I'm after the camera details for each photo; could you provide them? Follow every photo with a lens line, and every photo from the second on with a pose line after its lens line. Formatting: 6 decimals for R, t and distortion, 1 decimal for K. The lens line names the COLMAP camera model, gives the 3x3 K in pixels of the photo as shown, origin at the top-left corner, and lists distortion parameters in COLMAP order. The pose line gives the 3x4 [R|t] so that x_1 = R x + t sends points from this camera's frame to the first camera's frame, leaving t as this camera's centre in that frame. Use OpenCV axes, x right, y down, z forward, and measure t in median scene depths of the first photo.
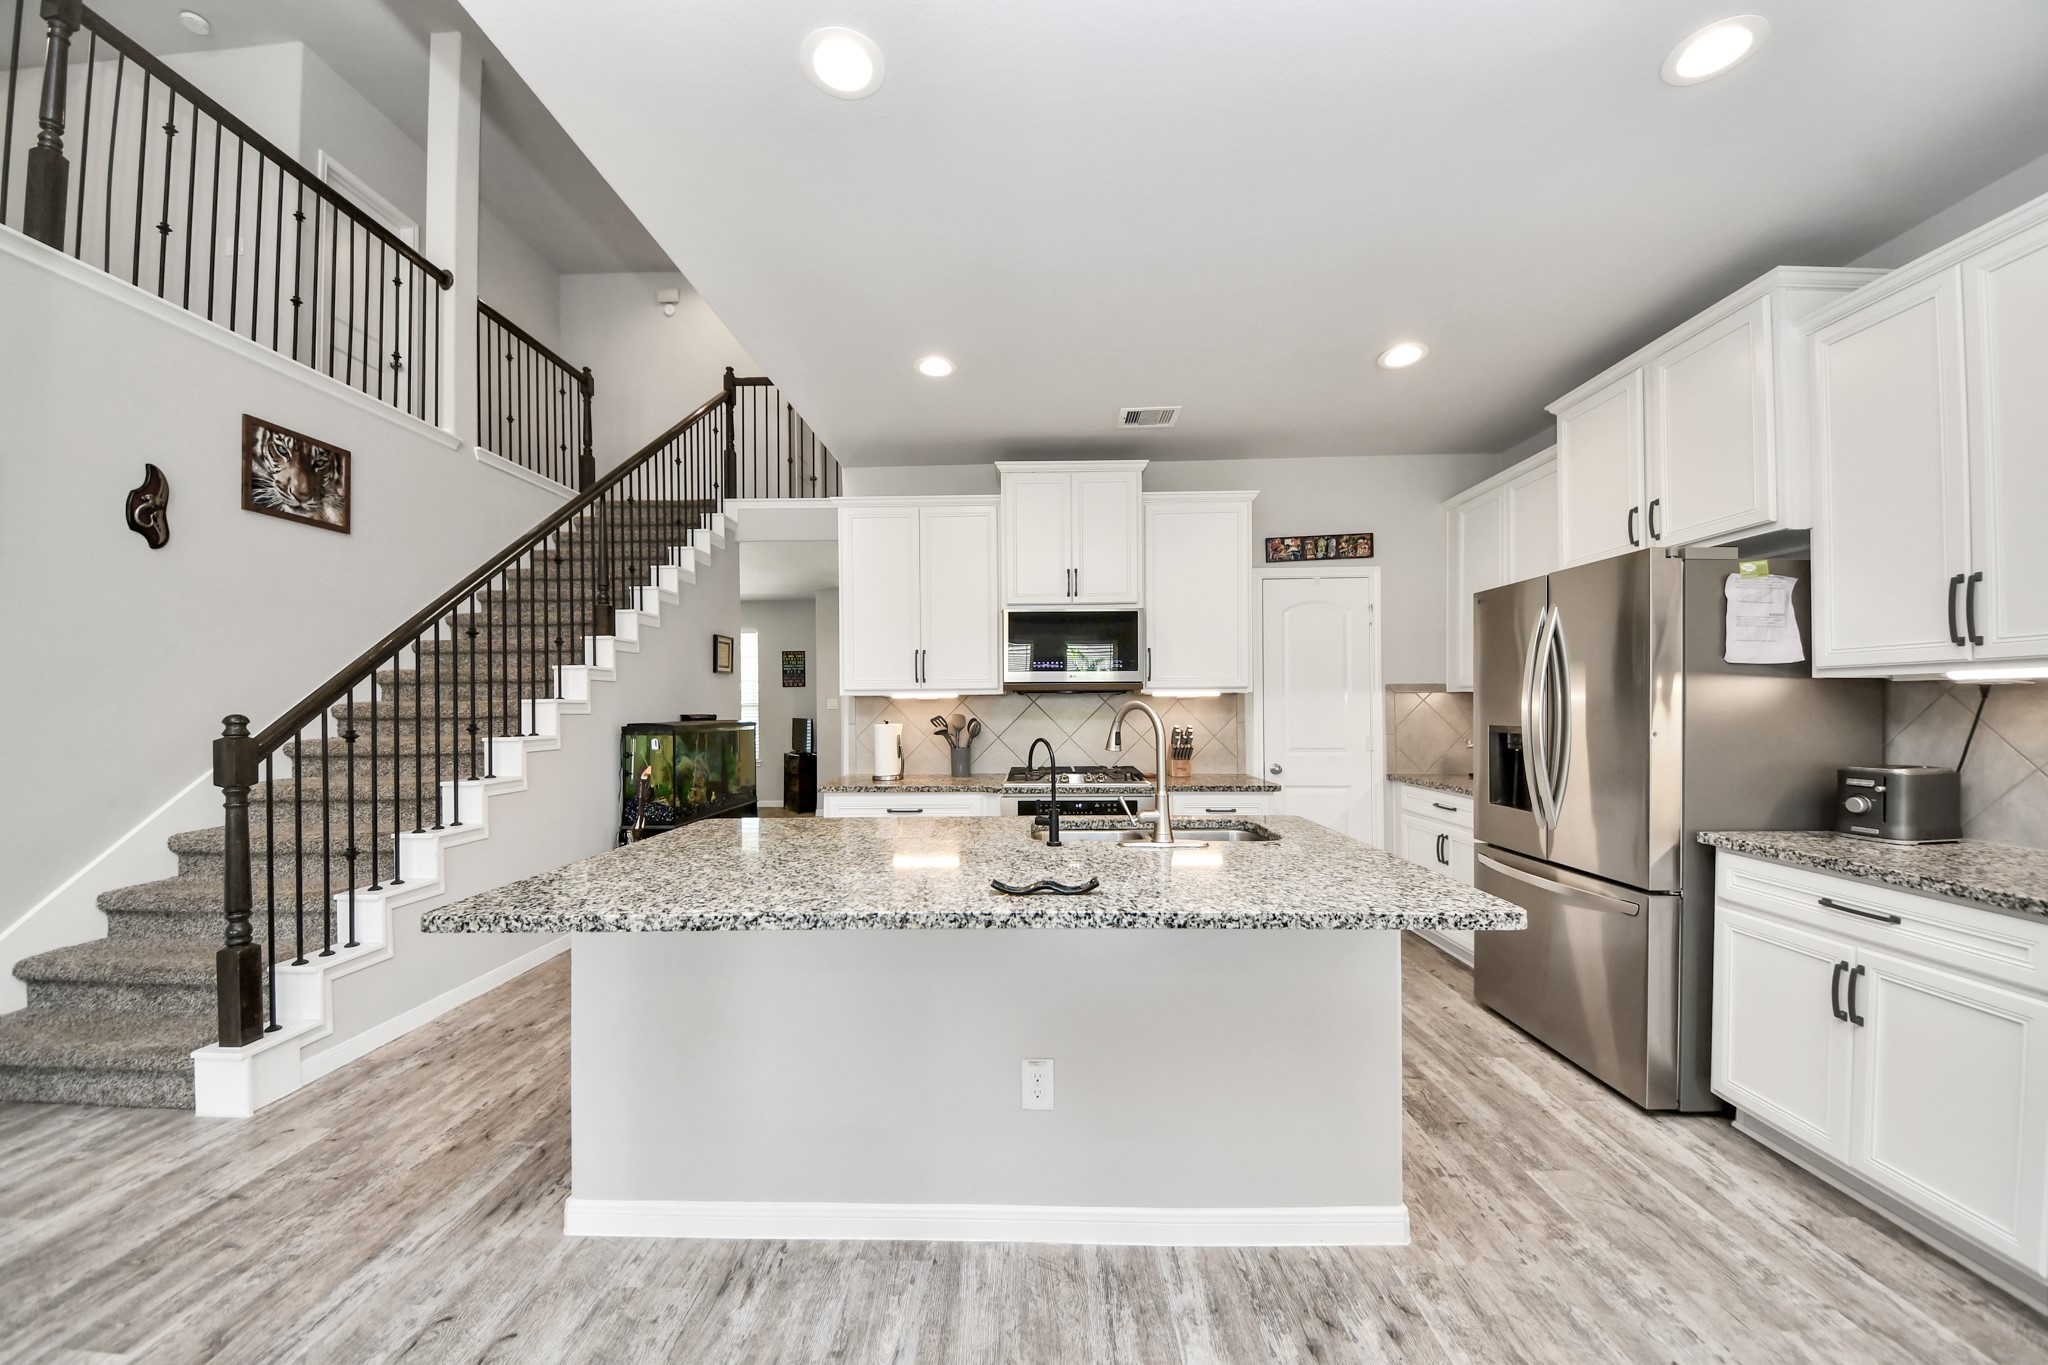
lens RADIAL K [[740.3, 0, 1018.0], [0, 740.3, 695.3], [0, 0, 1]] dist [-0.000192, 0.000102]
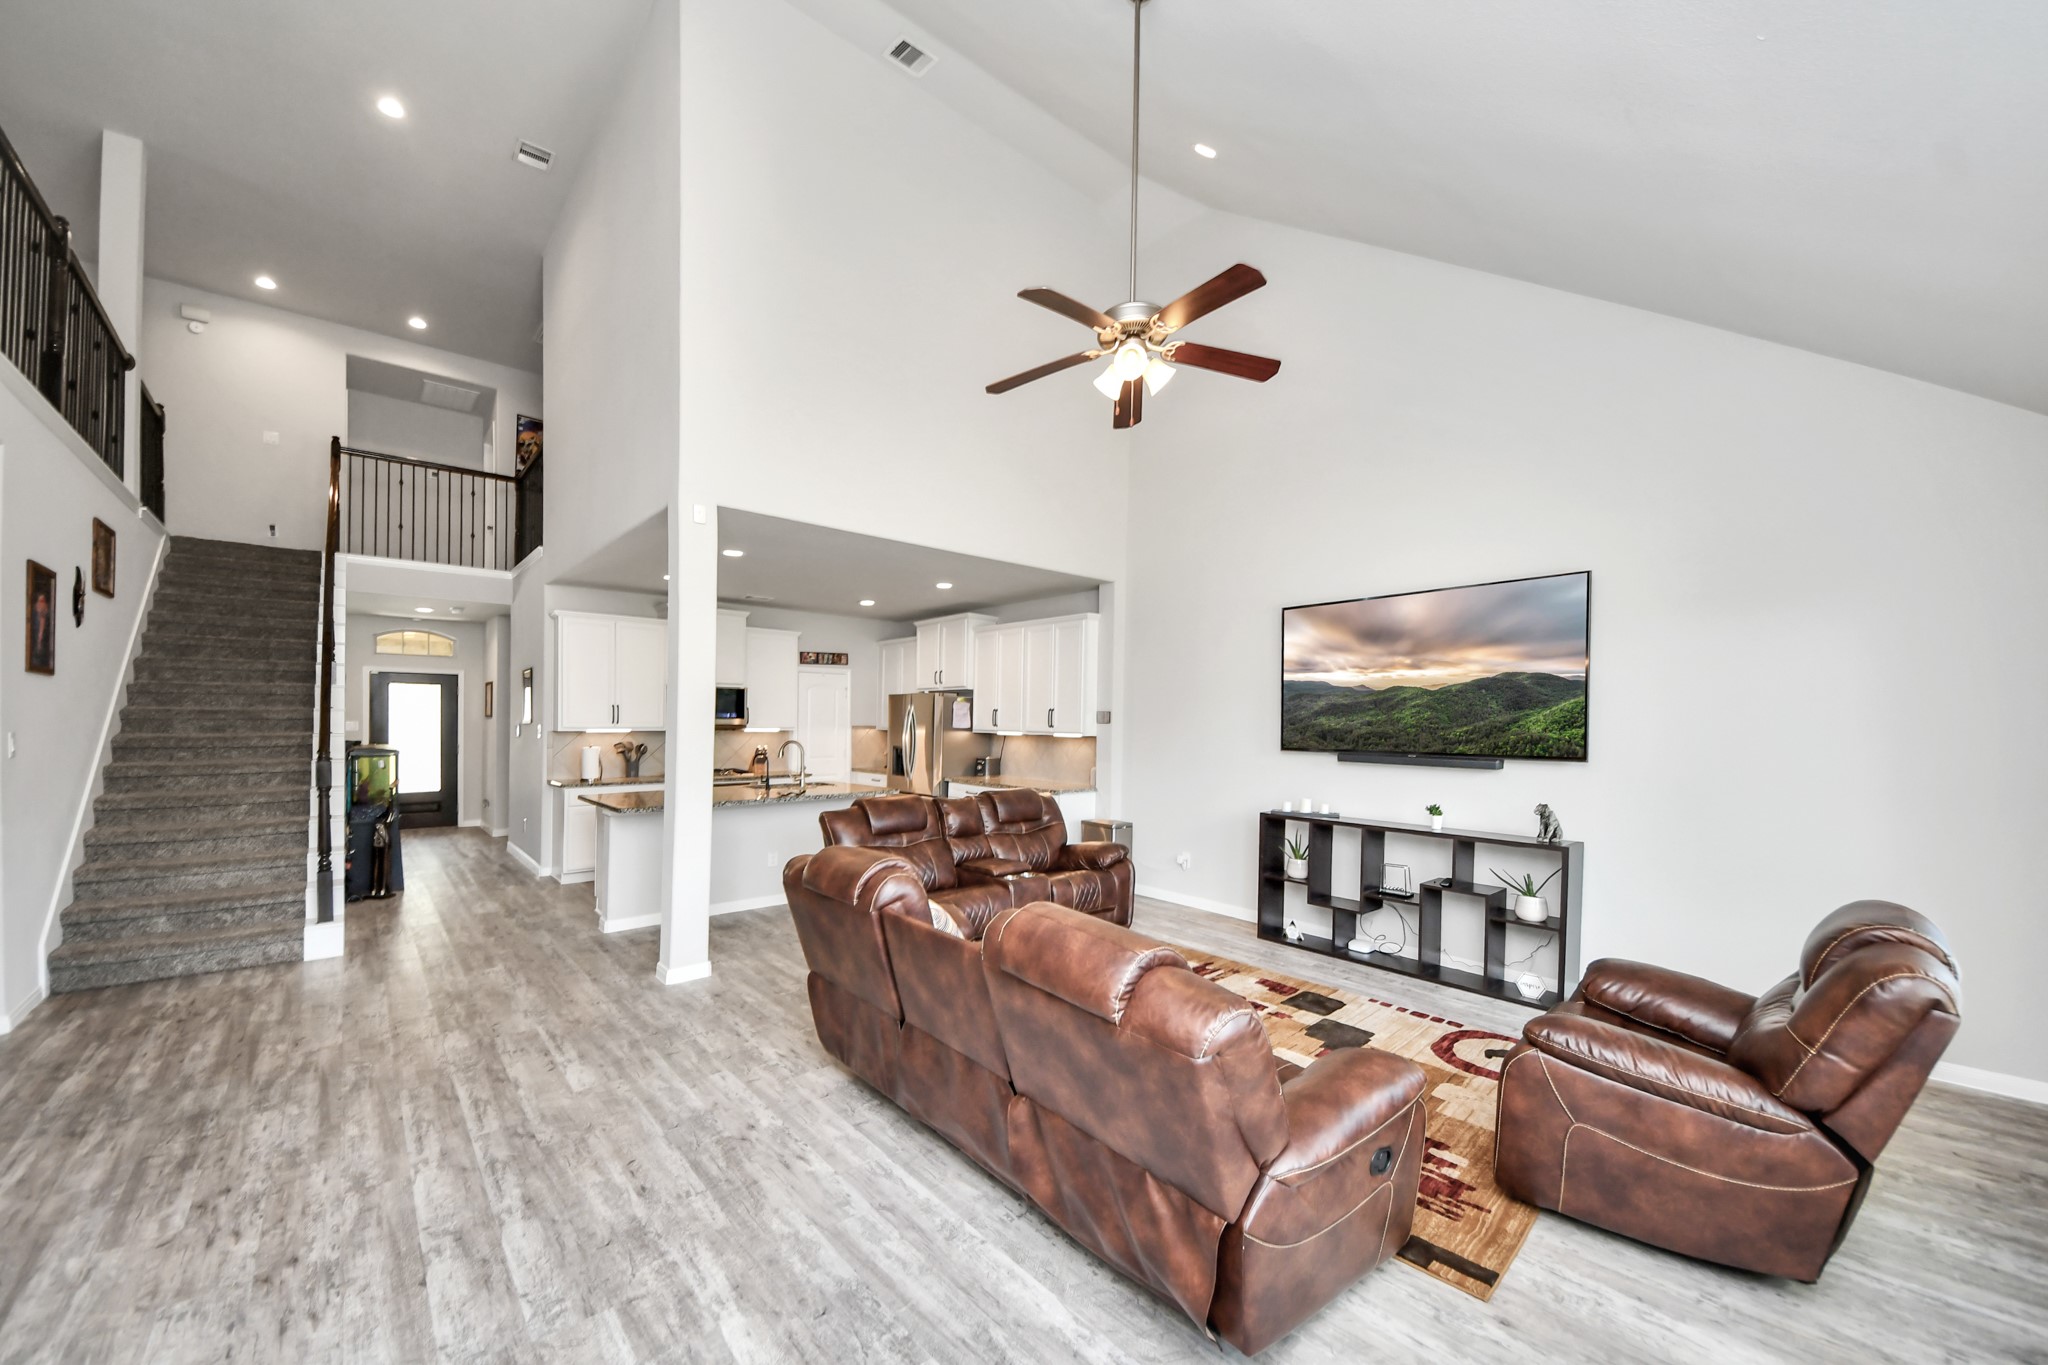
lens RADIAL K [[740.3, 0, 1018.0], [0, 740.3, 695.3], [0, 0, 1]] dist [-0.000192, 0.000102]
pose [[0.733648, 0.027792, 0.678961, -0.885815], [-0.023058, 0.999606, -0.016001, -0.110217], [-0.679138, -0.003916, 0.734000, -1.319901]]
